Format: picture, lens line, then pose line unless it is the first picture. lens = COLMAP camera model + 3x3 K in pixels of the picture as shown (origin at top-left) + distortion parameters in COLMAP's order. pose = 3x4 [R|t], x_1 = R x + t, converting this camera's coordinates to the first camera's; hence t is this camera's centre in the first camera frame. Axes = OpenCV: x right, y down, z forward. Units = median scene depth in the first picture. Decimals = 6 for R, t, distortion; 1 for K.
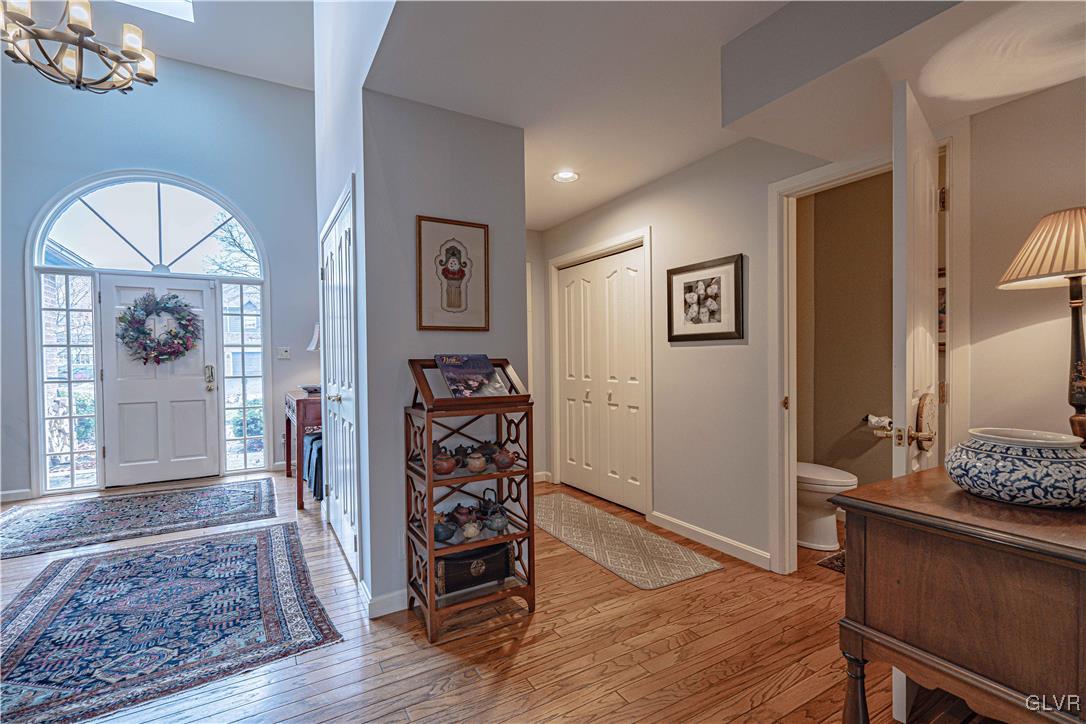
lens RADIAL K [[493.9, 0, 545.9], [0, 493.9, 369.5], [0, 0, 1]] dist [-0.002619, 0.000215]
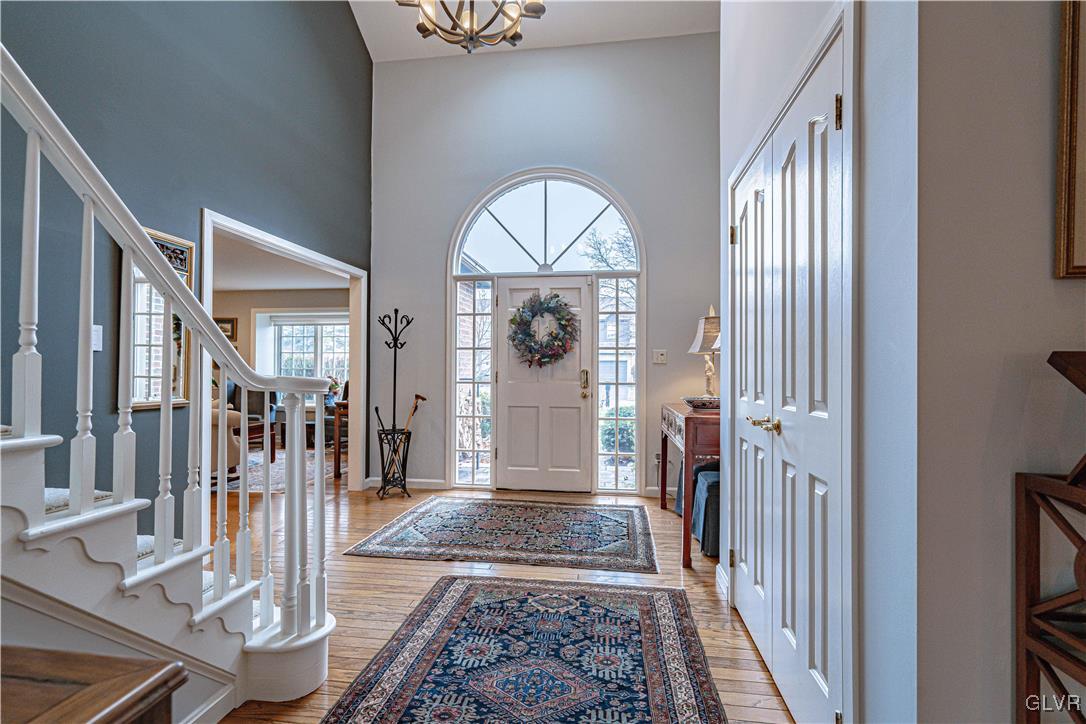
lens RADIAL K [[523.5, 0, 542.4], [0, 523.5, 365.2], [0, 0, 1]] dist [-0.001779, -0.000120]
pose [[0.784627, 0.010580, -0.619878, -0.184456], [-0.027650, 0.999457, -0.017939, 0.004160], [0.619351, 0.031215, 0.784493, 0.246639]]
